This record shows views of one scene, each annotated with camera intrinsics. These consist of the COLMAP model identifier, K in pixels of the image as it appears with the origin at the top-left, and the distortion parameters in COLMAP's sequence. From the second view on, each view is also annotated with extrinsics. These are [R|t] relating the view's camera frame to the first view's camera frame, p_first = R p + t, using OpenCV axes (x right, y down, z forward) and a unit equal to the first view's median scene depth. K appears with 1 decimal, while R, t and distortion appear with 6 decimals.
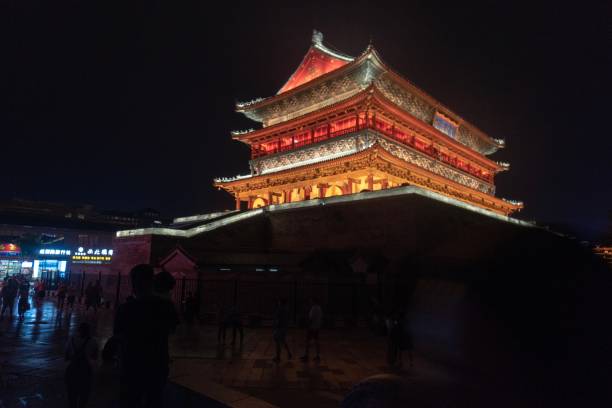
lens RADIAL K [[395.9, 0, 306.0], [0, 395.9, 204.0], [0, 0, 1]] dist [-0.000097, -0.000474]
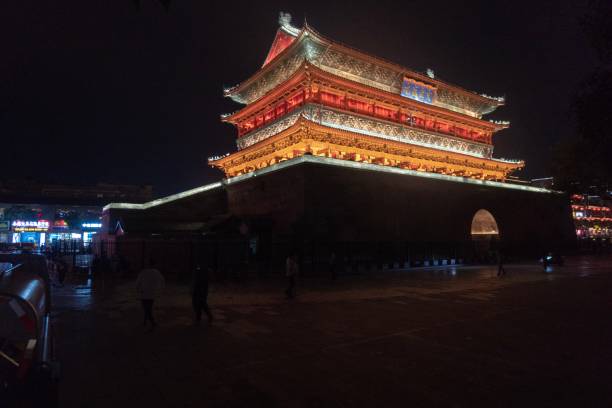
lens RADIAL K [[370.9, 0, 306.0], [0, 370.9, 204.0], [0, 0, 1]] dist [-0.001699, -0.000726]
pose [[0.978384, -0.041618, -0.202564, 0.283404], [0.057006, 0.995865, 0.070732, 0.010253], [0.198782, -0.080751, 0.976711, -0.006895]]
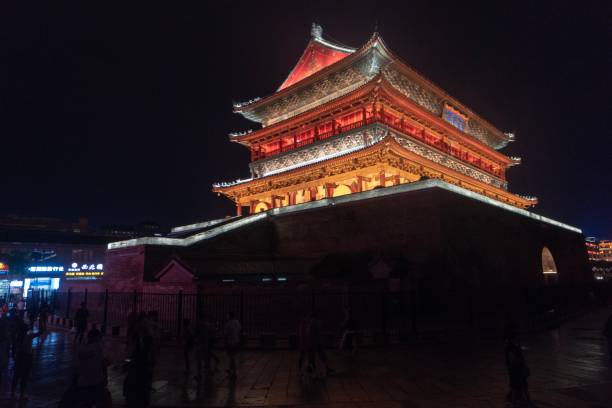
lens RADIAL K [[395.9, 0, 306.0], [0, 395.9, 204.0], [0, 0, 1]] dist [-0.000097, -0.000474]
pose [[0.999230, -0.039240, 0.000730, -0.013928], [0.039247, 0.999065, -0.018135, 0.009930], [-0.000017, 0.018150, 0.999835, 0.064248]]
